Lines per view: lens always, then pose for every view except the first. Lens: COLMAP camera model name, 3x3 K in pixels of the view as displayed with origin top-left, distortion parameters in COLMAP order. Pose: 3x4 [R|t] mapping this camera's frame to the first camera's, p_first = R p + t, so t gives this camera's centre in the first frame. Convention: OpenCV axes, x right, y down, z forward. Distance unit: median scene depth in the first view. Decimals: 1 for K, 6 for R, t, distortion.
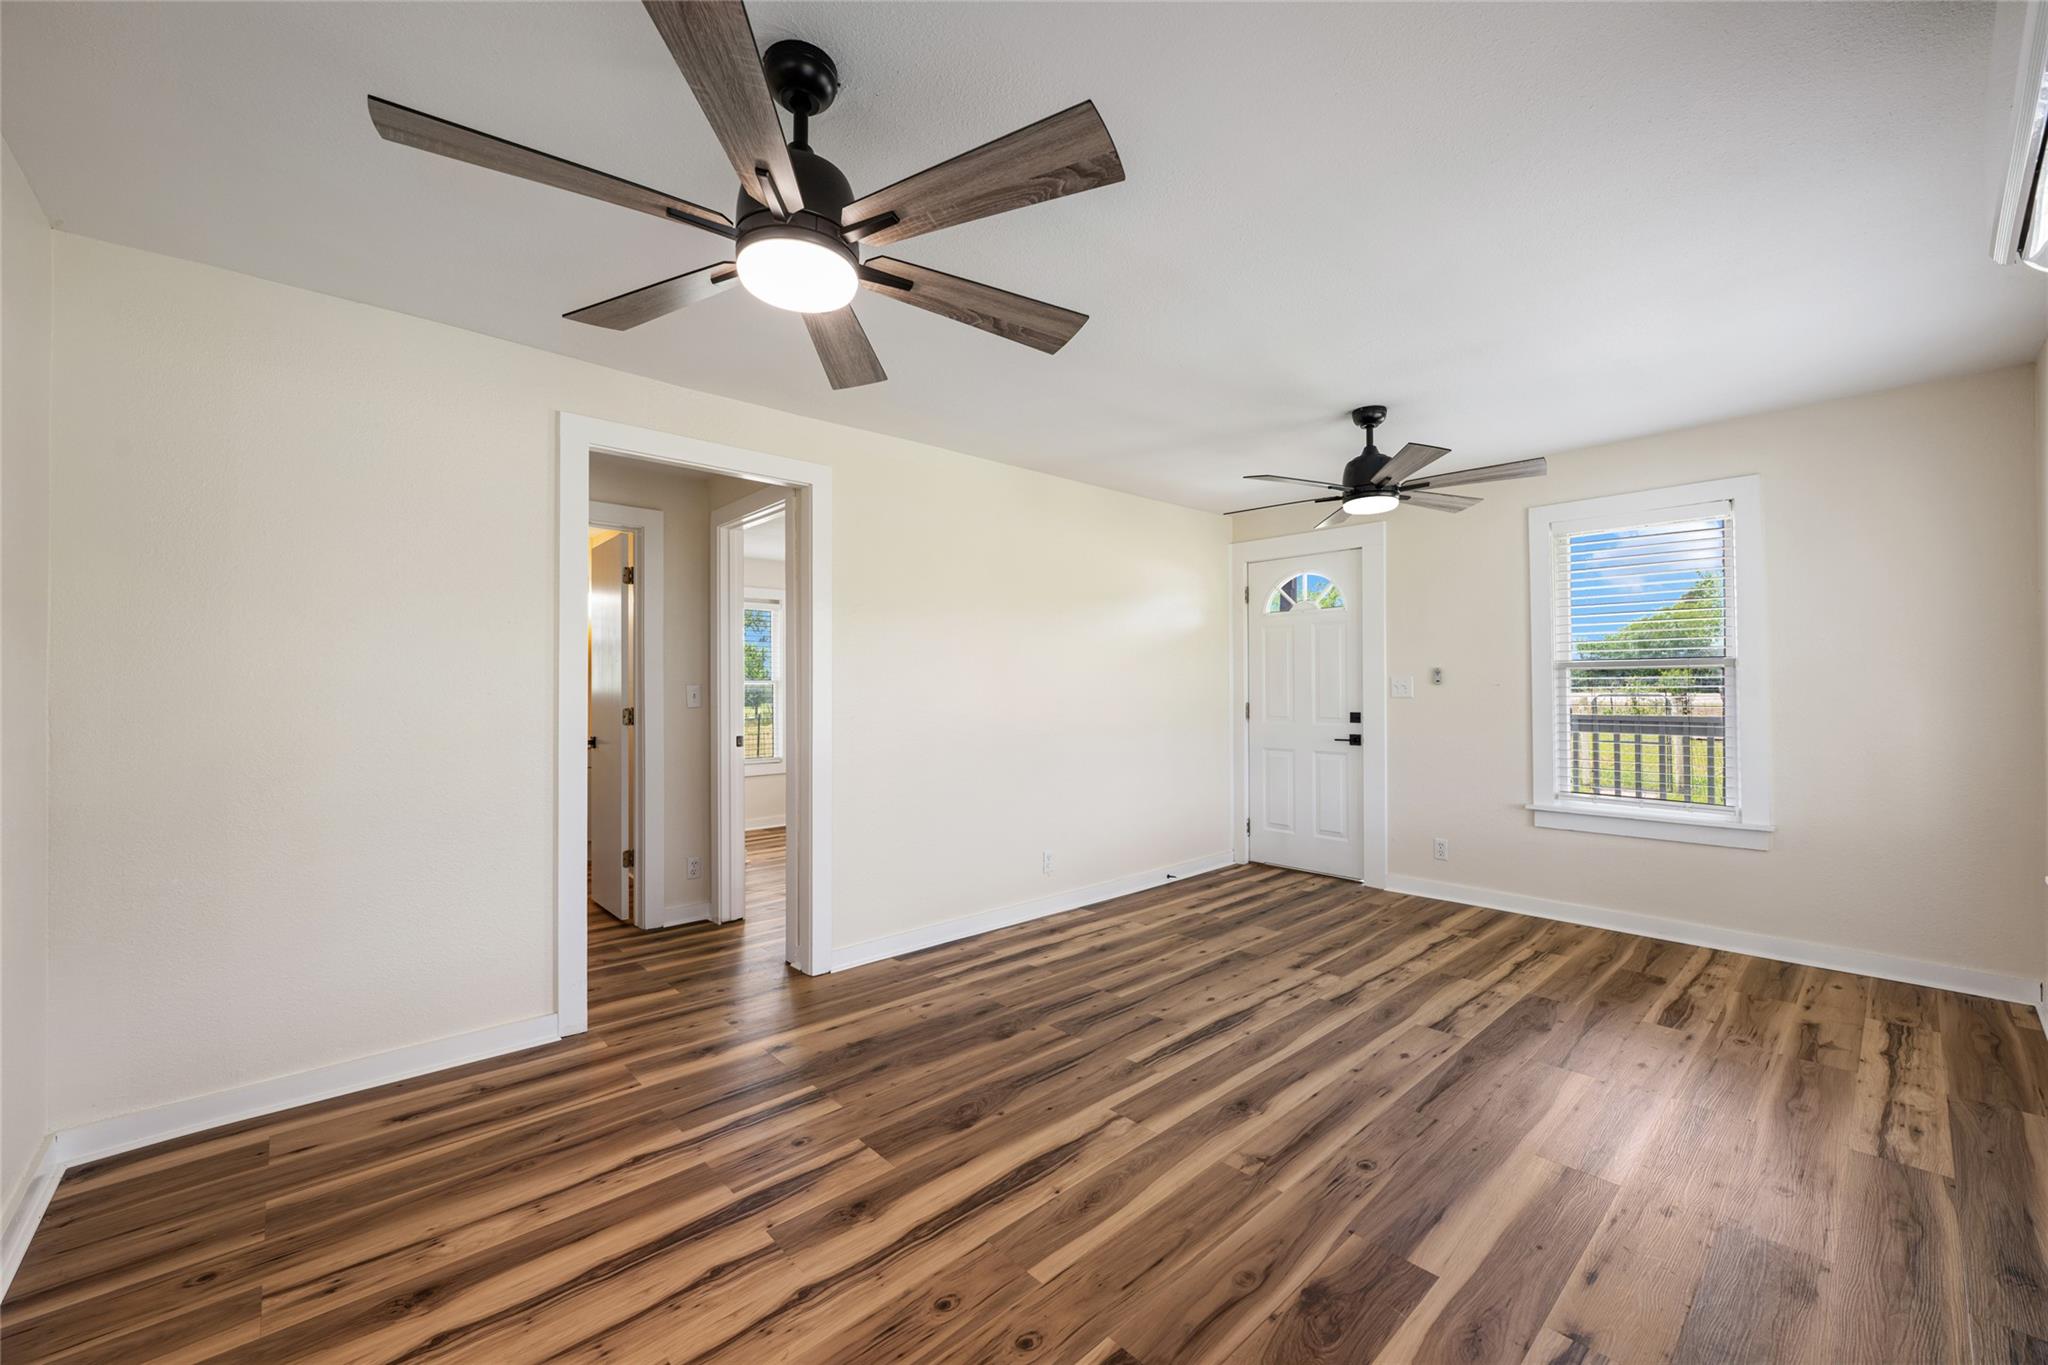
lens RADIAL K [[801.2, 0, 1020.6], [0, 801.2, 682.4], [0, 0, 1]] dist [-0.005869, 0.000217]
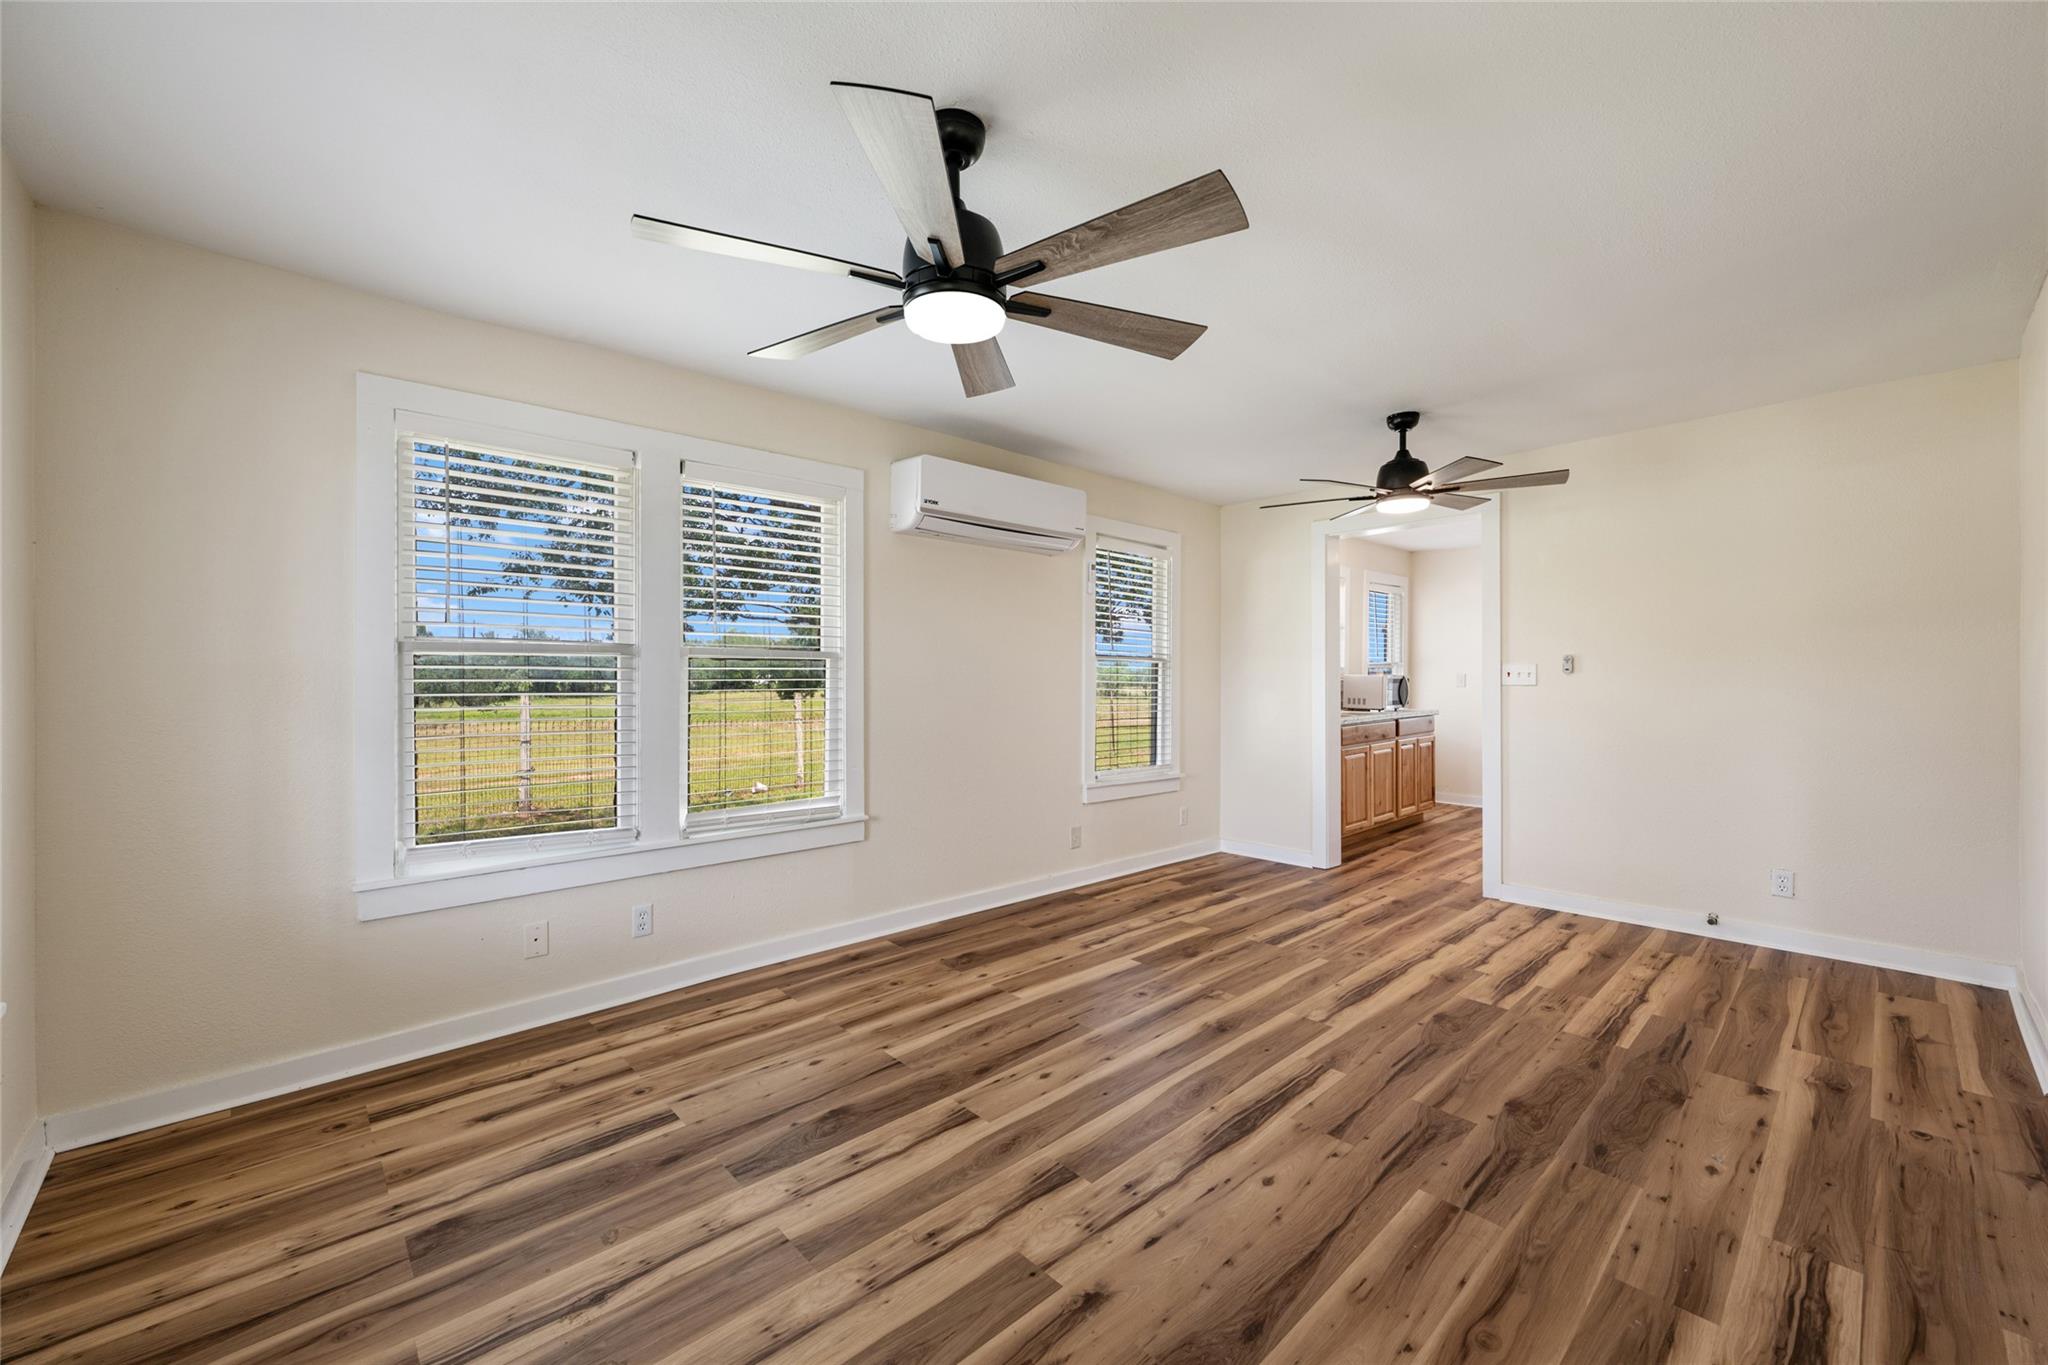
lens RADIAL K [[801.2, 0, 1026.7], [0, 801.2, 682.7], [0, 0, 1]] dist [-0.005869, 0.000217]
pose [[-0.999816, 0.009579, -0.016628, 0.491348], [0.009577, 0.999954, 0.000237, 0.012898], [0.016629, 0.000078, -0.999862, 1.842540]]
